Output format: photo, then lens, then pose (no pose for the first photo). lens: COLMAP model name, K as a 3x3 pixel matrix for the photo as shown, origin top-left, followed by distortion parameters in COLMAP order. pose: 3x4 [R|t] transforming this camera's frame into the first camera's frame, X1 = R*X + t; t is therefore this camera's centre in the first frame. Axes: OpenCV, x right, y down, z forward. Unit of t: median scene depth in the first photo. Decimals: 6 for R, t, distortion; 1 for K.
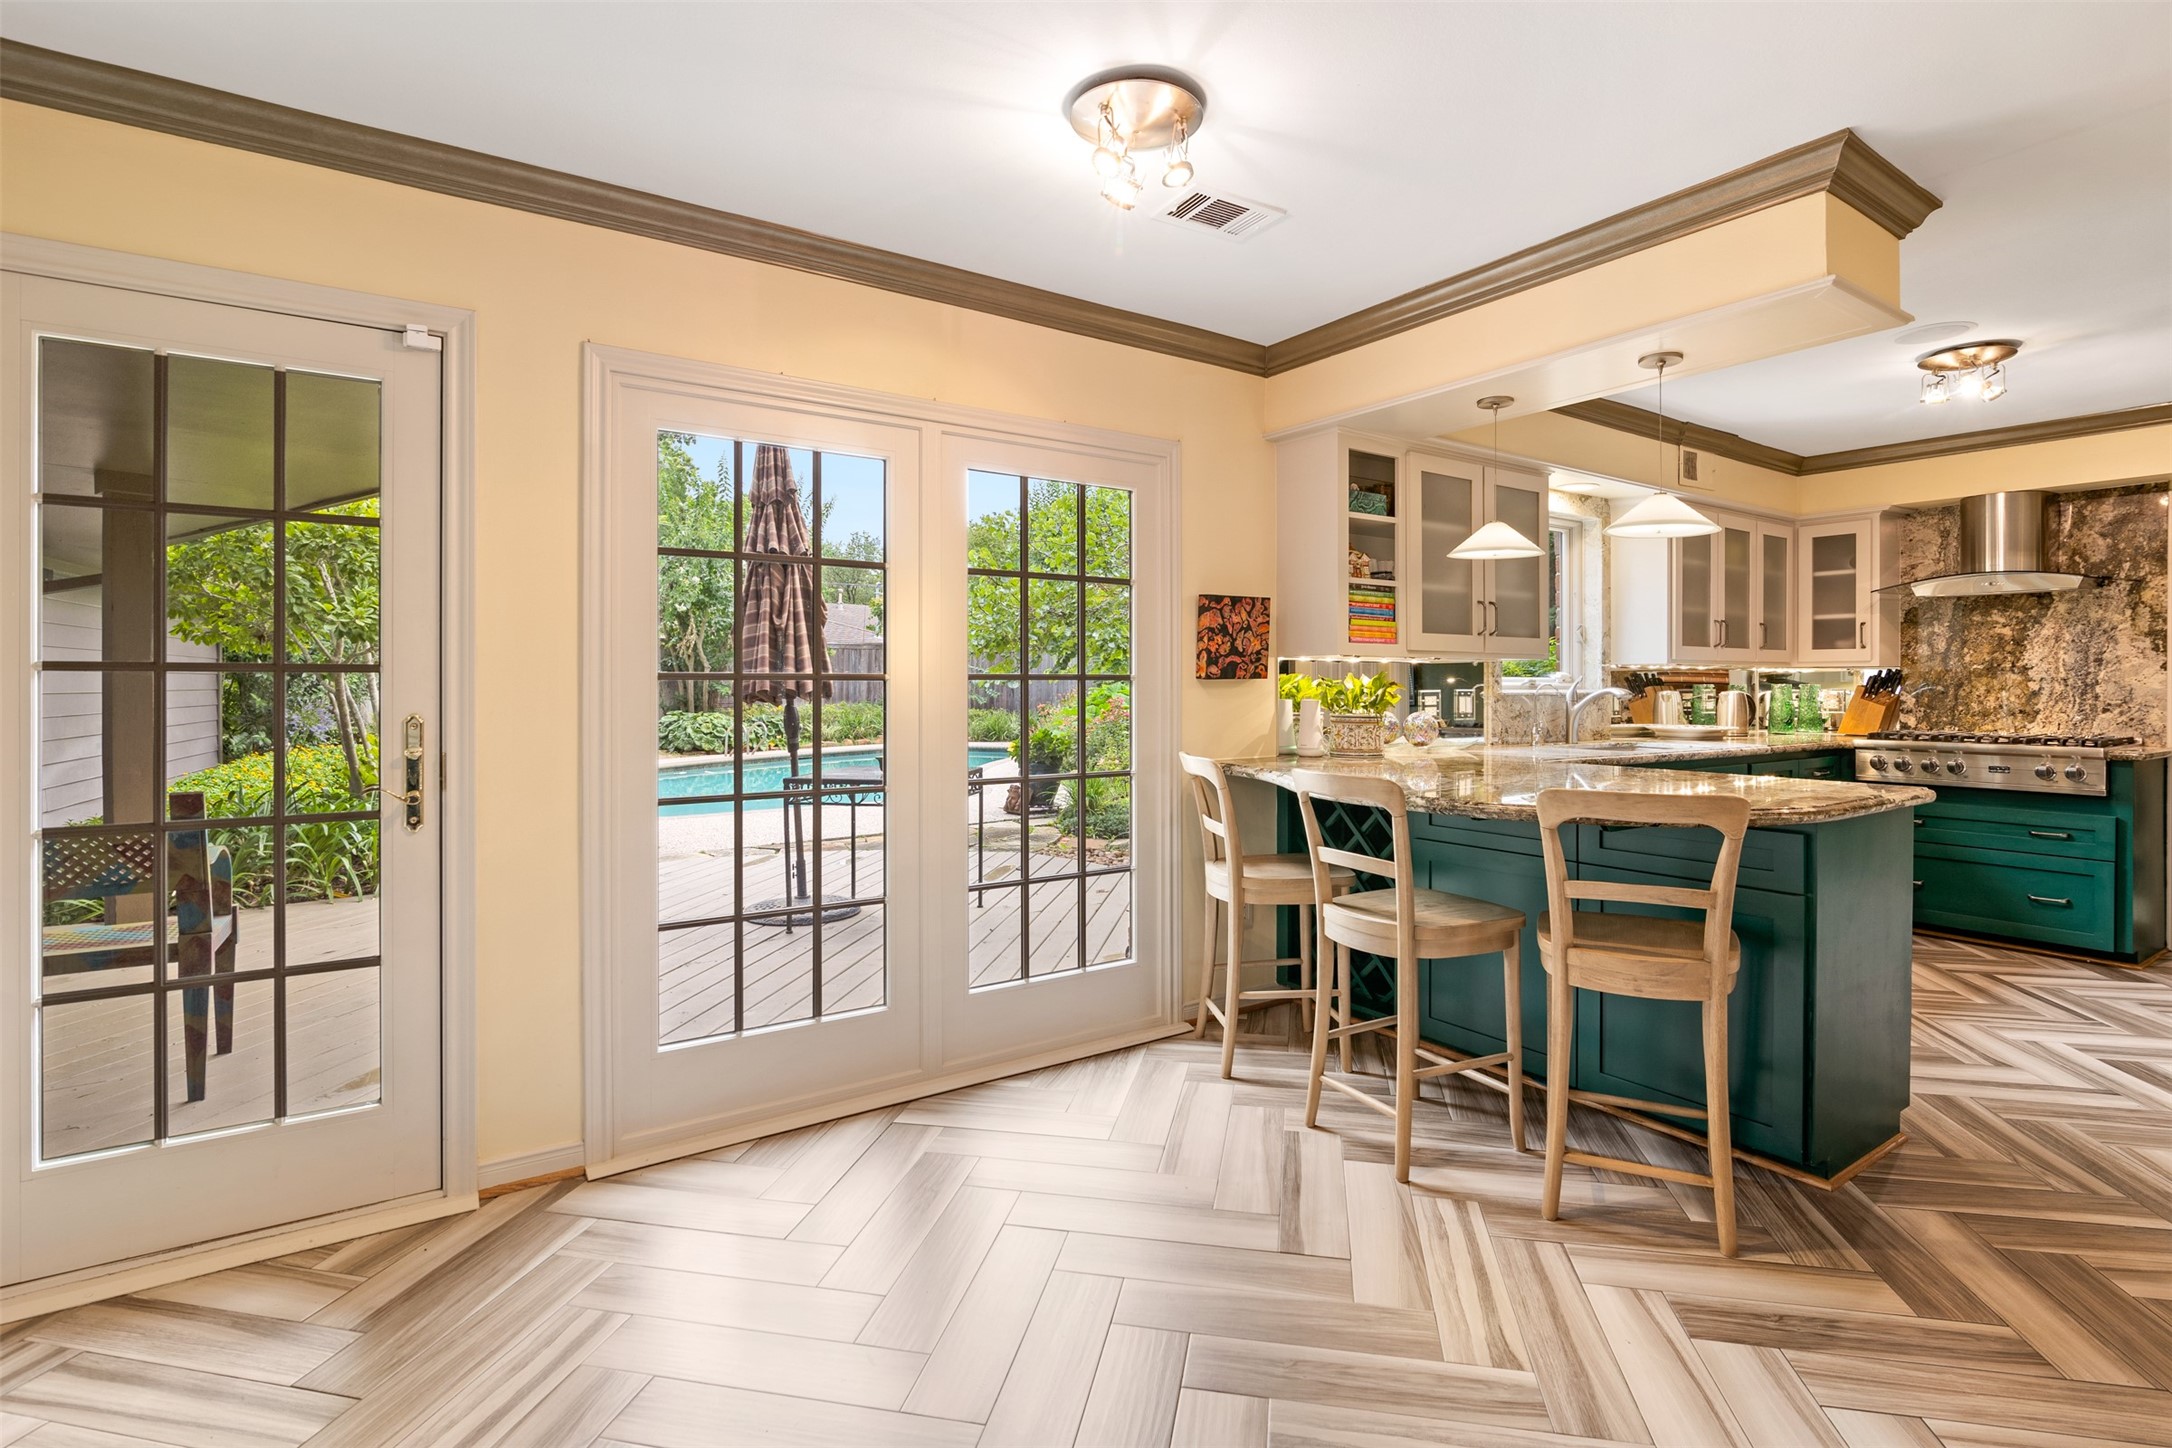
lens RADIAL K [[1035.6, 0, 1090.0], [0, 1035.6, 688.9], [0, 0, 1]] dist [-0.009172, 0.001057]
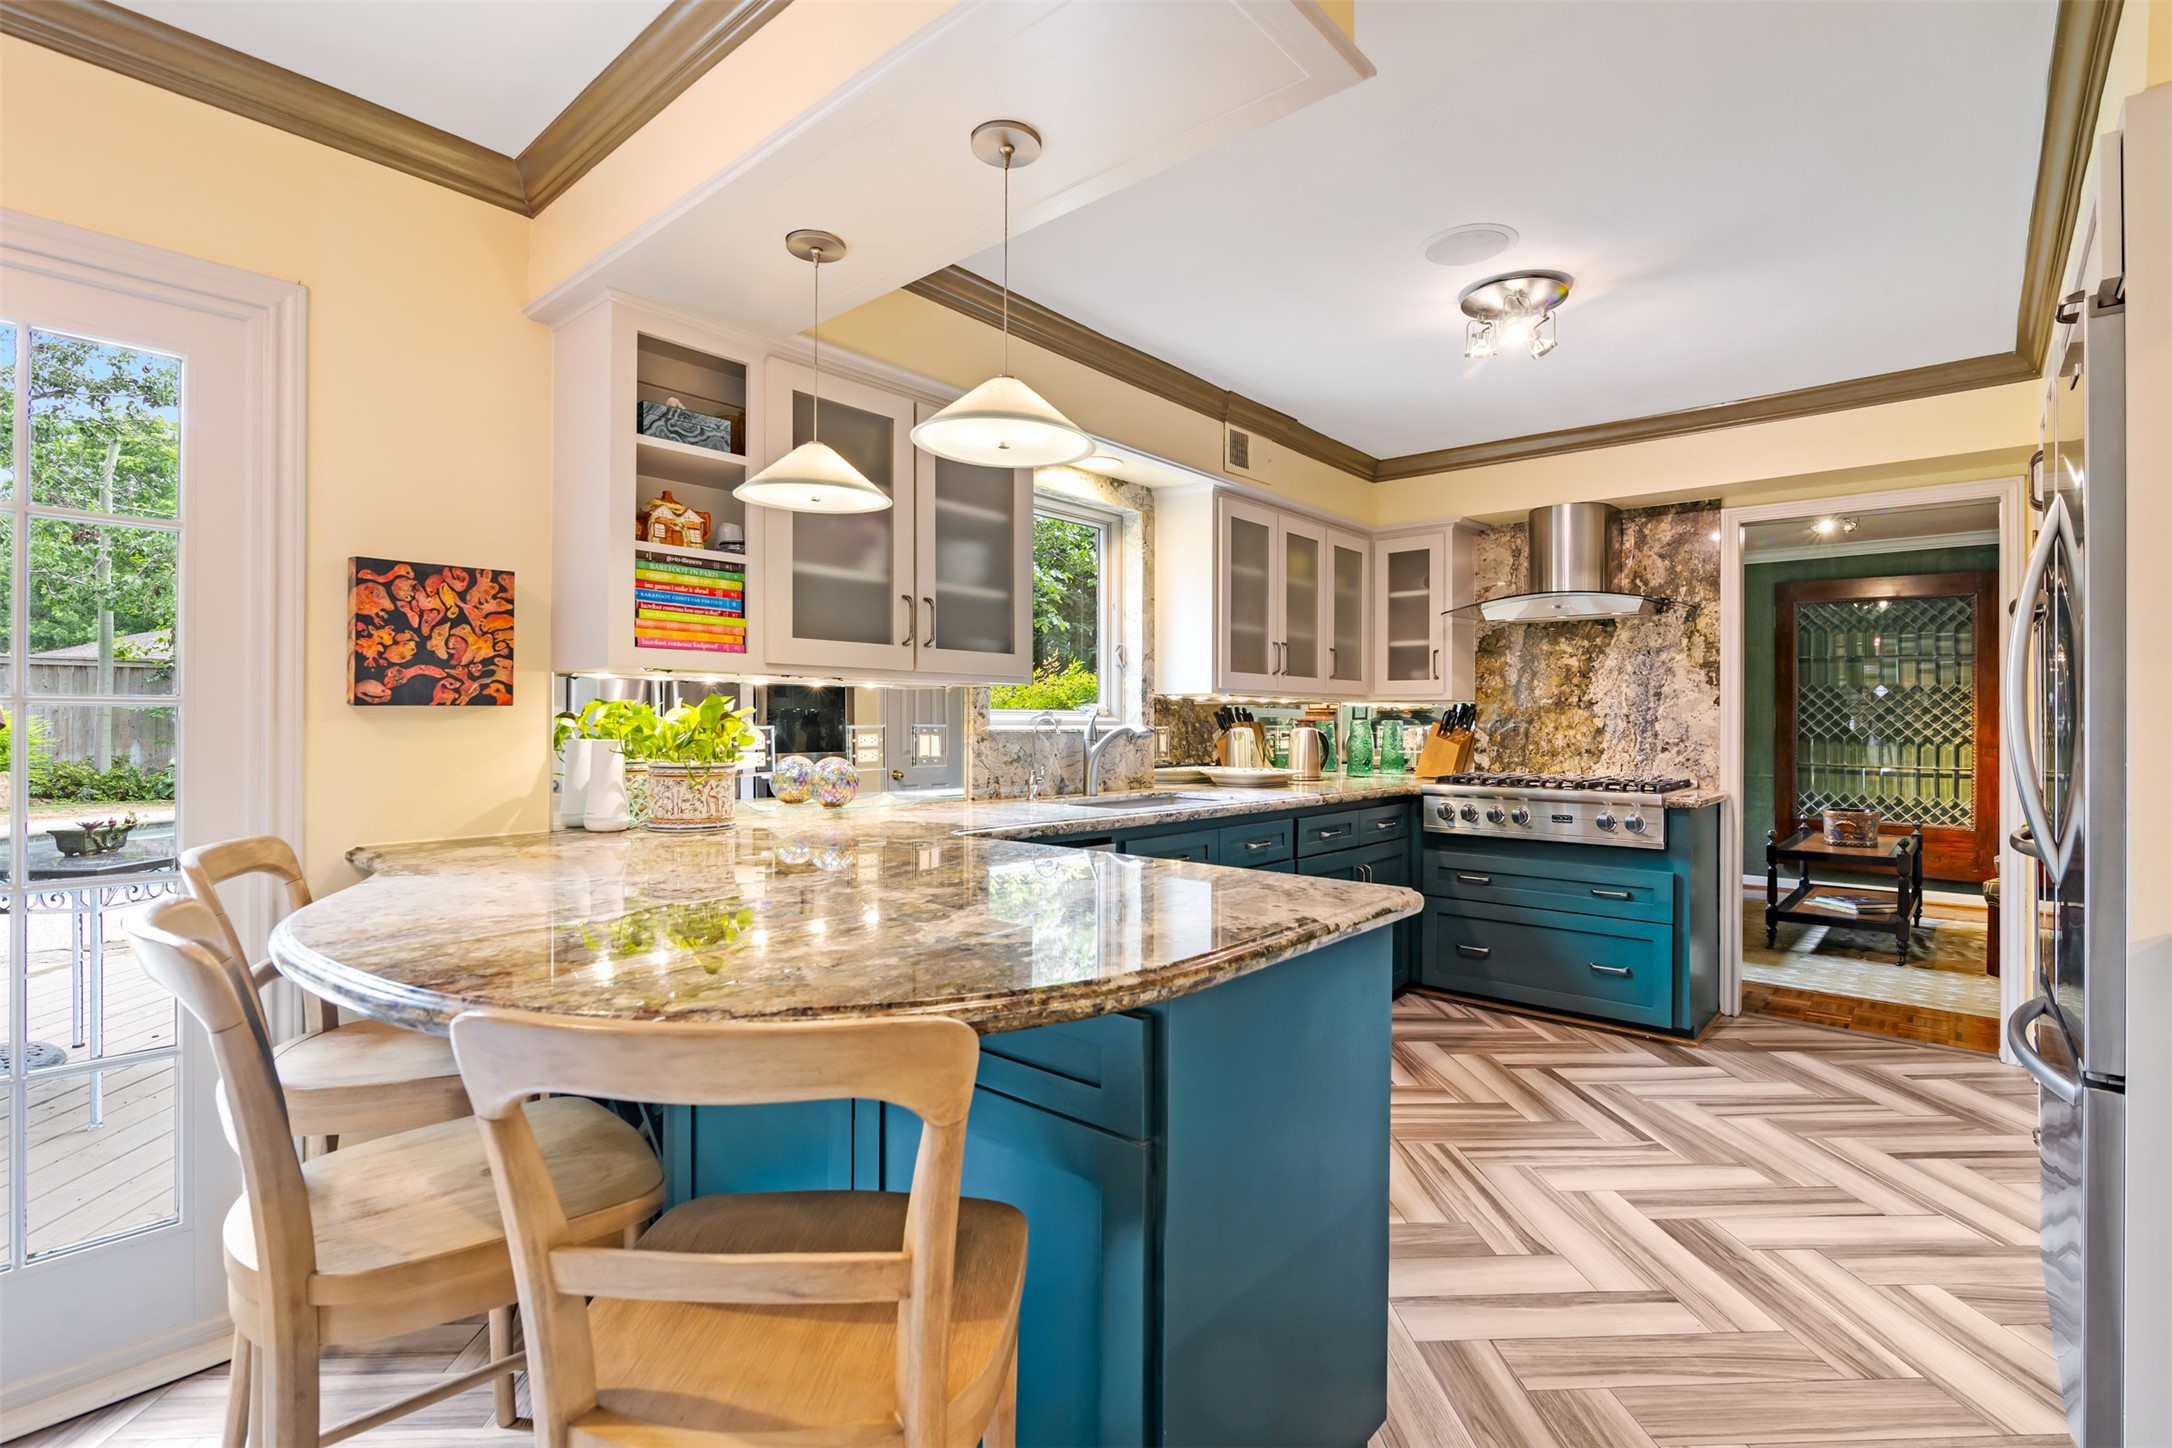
lens RADIAL K [[1003.4, 0, 1090.6], [0, 1003.4, 719.5], [0, 0, 1]] dist [-0.010757, 0.000680]
pose [[0.967503, 0.003896, 0.252831, 0.277877], [-0.002453, 0.999979, -0.006021, 0.000773], [-0.252849, 0.005205, 0.967492, 0.276524]]
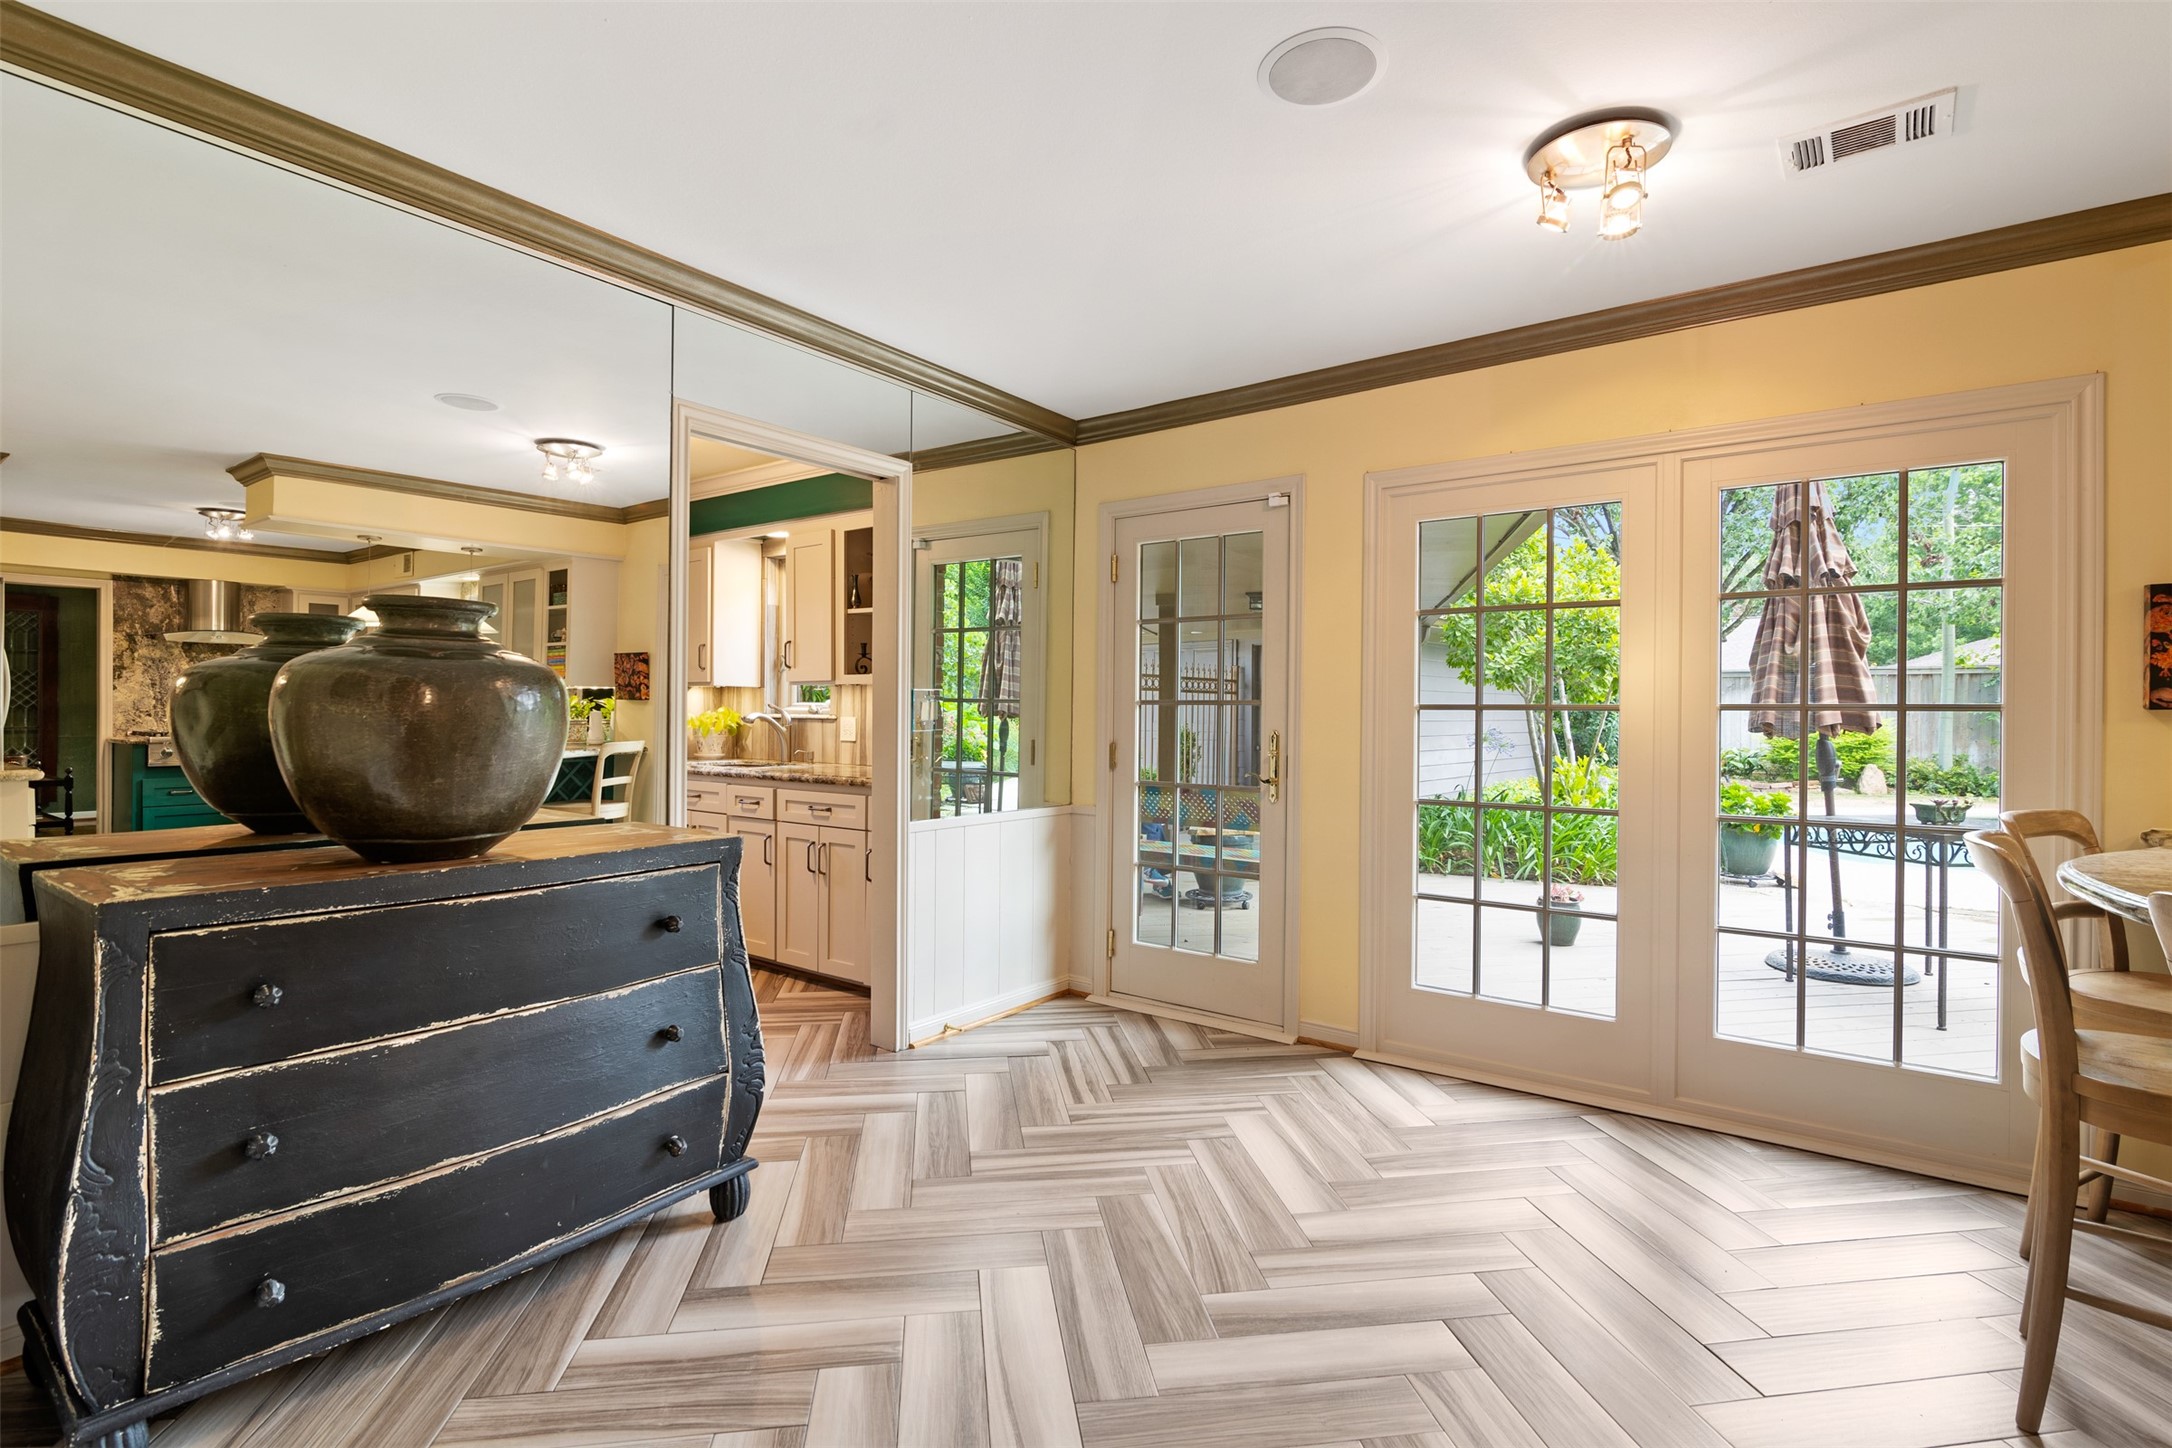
lens RADIAL K [[1013.8, 0, 1086.7], [0, 1013.8, 713.7], [0, 0, 1]] dist [-0.005864, -0.000397]
pose [[0.332890, 0.002562, -0.942962, 0.382332], [-0.011902, 0.999928, -0.001486, 0.002181], [0.942891, 0.011718, 0.332896, 0.091863]]
